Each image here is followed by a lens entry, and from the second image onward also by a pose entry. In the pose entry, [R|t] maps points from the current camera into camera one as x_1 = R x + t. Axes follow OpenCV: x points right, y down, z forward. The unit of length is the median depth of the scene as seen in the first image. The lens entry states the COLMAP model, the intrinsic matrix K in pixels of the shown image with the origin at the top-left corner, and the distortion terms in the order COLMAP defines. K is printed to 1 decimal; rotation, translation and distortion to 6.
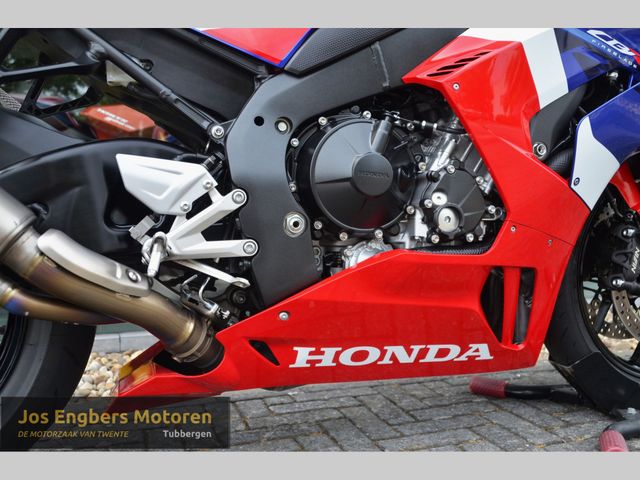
lens RADIAL K [[612.3, 0, 320.0], [0, 612.3, 240.0], [0, 0, 1]] dist [-0.065095, 0.098644]
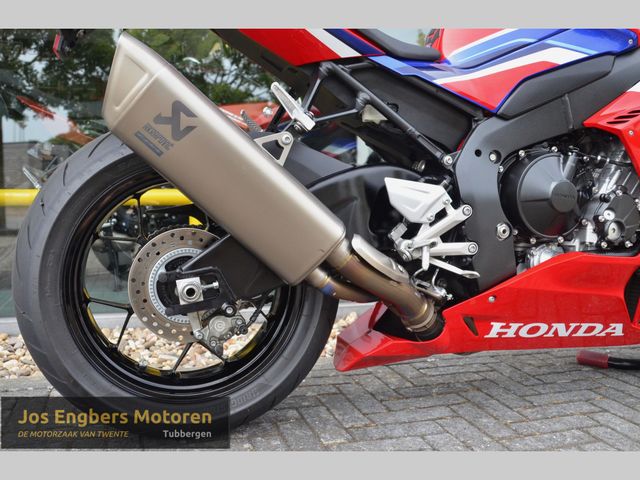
lens RADIAL K [[612.3, 0, 320.0], [0, 612.3, 240.0], [0, 0, 1]] dist [-0.065095, 0.098644]
pose [[0.999627, 0.026588, -0.006256, -0.427022], [-0.026314, 0.998840, 0.040324, -0.049647], [0.007321, -0.040144, 0.999167, -0.335073]]
